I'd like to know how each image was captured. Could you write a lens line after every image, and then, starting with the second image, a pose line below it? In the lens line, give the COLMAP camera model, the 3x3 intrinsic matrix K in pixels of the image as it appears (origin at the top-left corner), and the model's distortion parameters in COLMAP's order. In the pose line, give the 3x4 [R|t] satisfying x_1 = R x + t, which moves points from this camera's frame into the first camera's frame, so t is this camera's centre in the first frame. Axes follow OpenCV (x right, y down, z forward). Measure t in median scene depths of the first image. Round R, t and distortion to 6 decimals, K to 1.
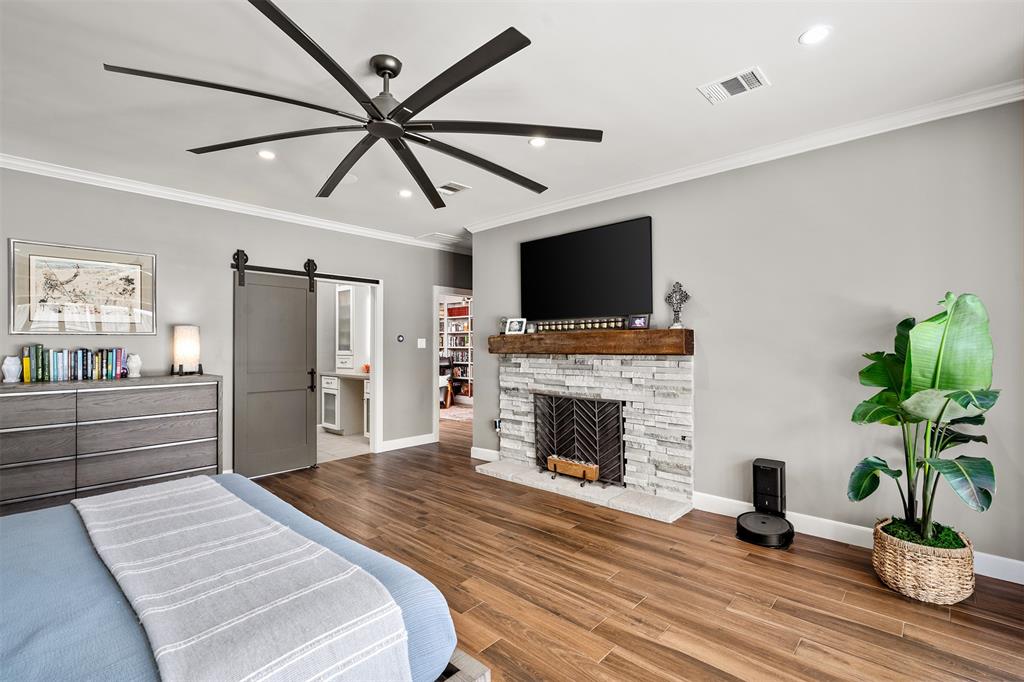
lens RADIAL K [[466.6, 0, 509.1], [0, 466.6, 340.2], [0, 0, 1]] dist [-0.001479, 0.000126]
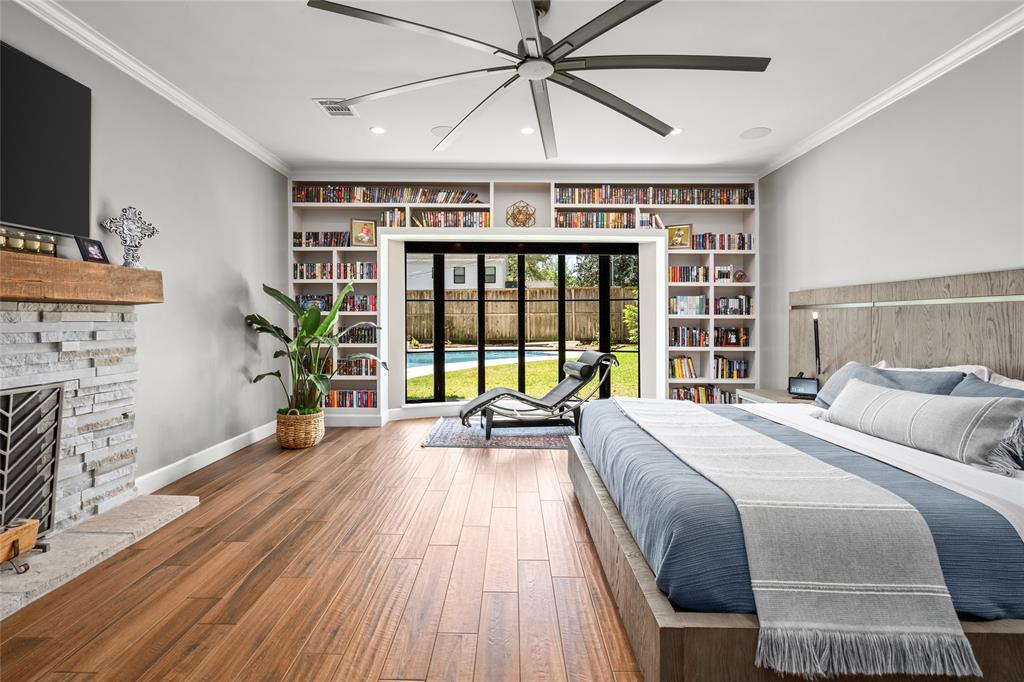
lens RADIAL K [[481.0, 0, 506.6], [0, 481.0, 321.5], [0, 0, 1]] dist [-0.003952, -0.000021]
pose [[-0.677113, -0.002875, 0.735873, -0.613077], [-0.012457, 0.999894, -0.007556, 0.057700], [-0.735773, -0.014283, -0.677077, 1.087227]]
